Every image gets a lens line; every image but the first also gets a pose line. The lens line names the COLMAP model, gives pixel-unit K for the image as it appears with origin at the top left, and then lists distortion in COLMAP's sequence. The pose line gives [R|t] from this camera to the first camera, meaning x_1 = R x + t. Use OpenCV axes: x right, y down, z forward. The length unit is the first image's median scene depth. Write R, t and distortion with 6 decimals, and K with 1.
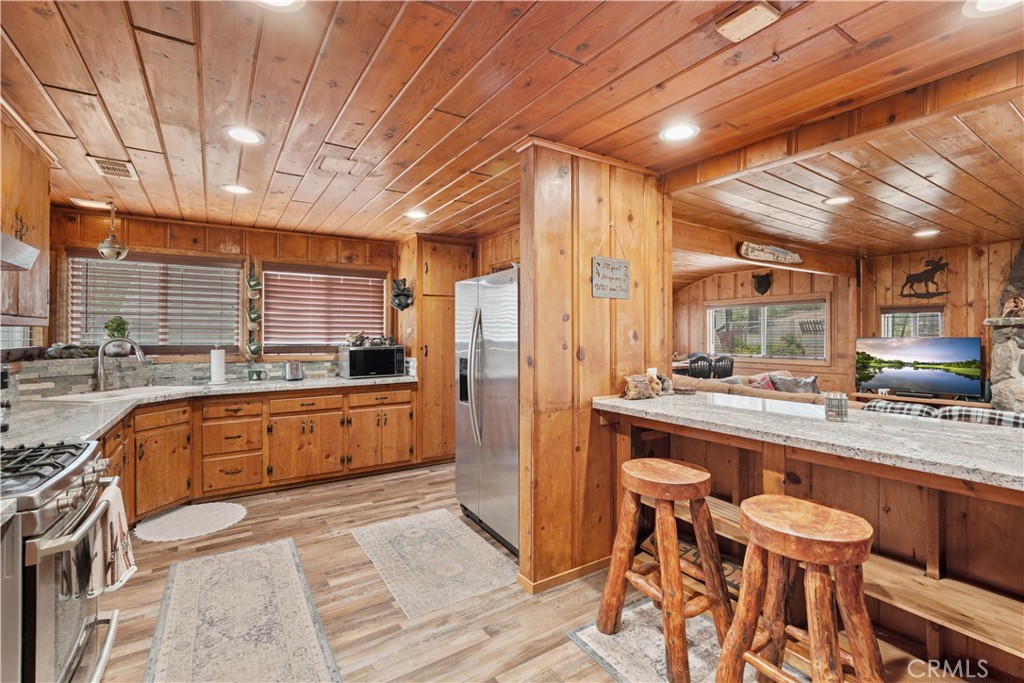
lens RADIAL K [[470.4, 0, 502.0], [0, 470.4, 336.0], [0, 0, 1]] dist [-0.004631, 0.000392]
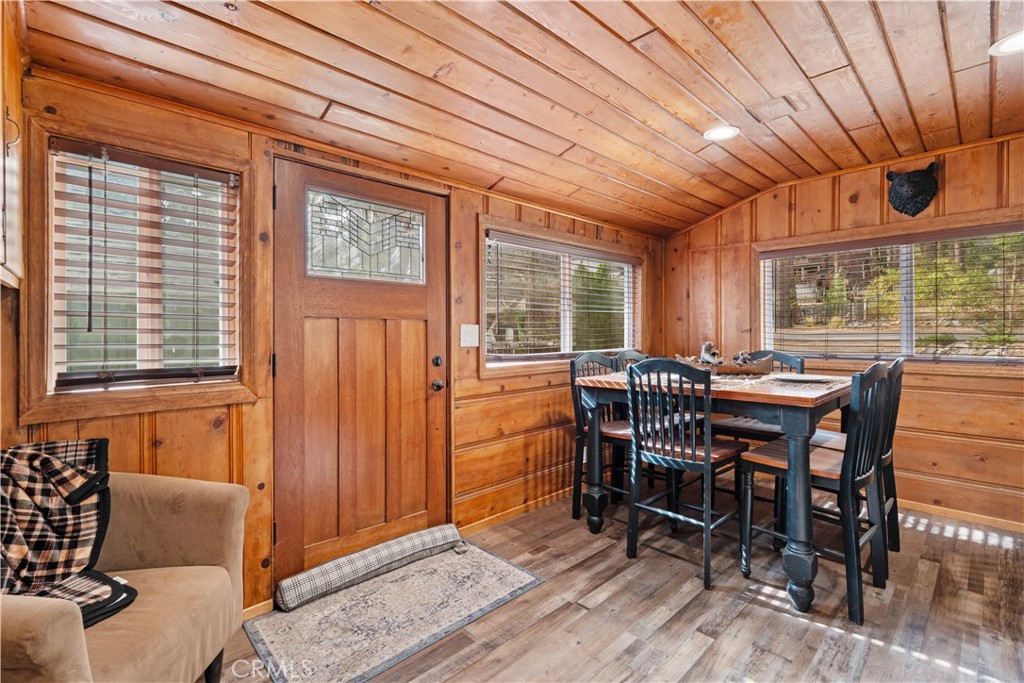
lens RADIAL K [[470.4, 0, 508.3], [0, 470.4, 336.6], [0, 0, 1]] dist [-0.004631, 0.000392]
pose [[0.980528, -0.000045, 0.196379, 0.129246], [-0.001169, 0.999981, 0.006066, 0.028283], [-0.196376, -0.006177, 0.980509, 0.831231]]
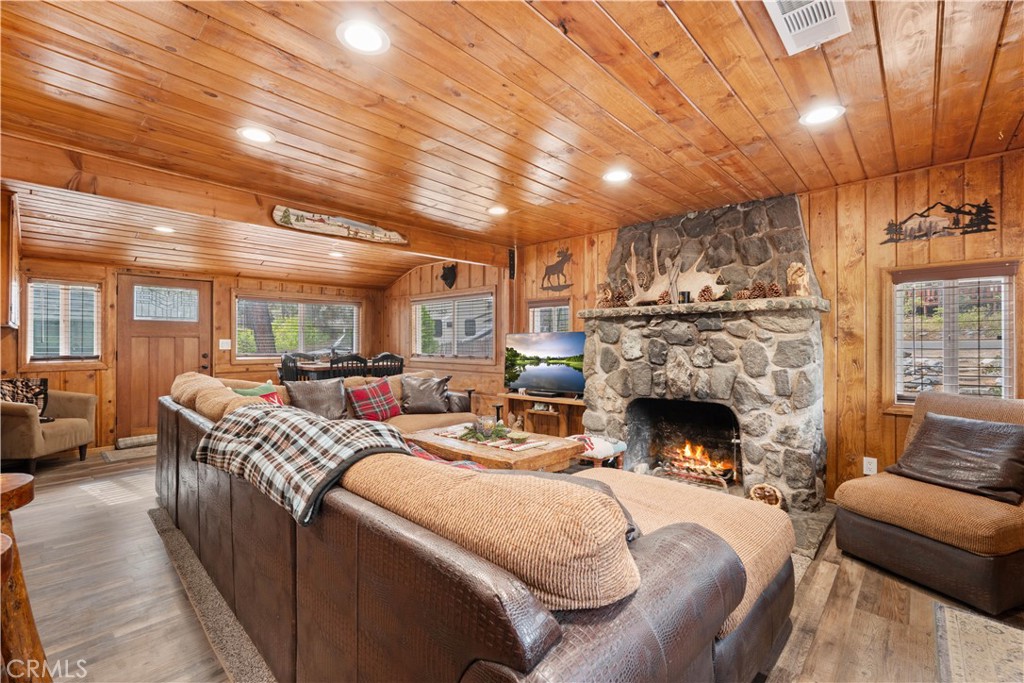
lens RADIAL K [[470.4, 0, 507.1], [0, 470.4, 344.6], [0, 0, 1]] dist [-0.004631, 0.000392]
pose [[0.969294, 0.004213, 0.245868, 0.560465], [-0.004903, 0.999986, 0.002195, 0.025197], [-0.245855, -0.003333, 0.969301, 0.104064]]
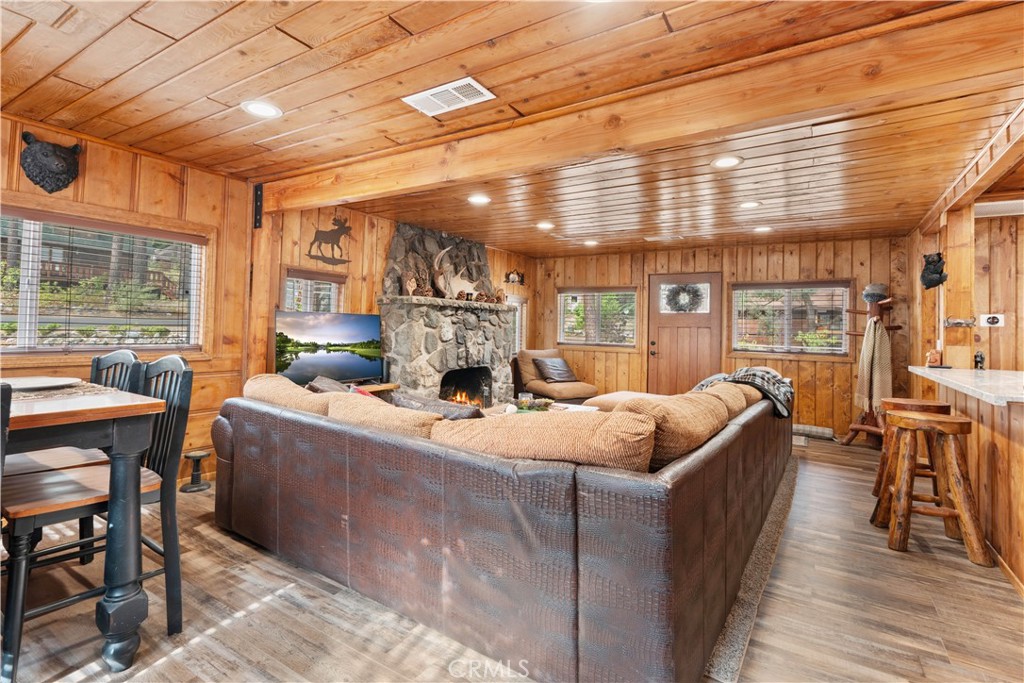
lens RADIAL K [[470.4, 0, 489.6], [0, 470.4, 320.6], [0, 0, 1]] dist [-0.004631, 0.000392]
pose [[-0.407617, 0.011089, 0.913085, 0.060592], [-0.019139, 0.999603, -0.020684, 0.026433], [-0.912952, -0.025907, -0.407243, 1.055765]]
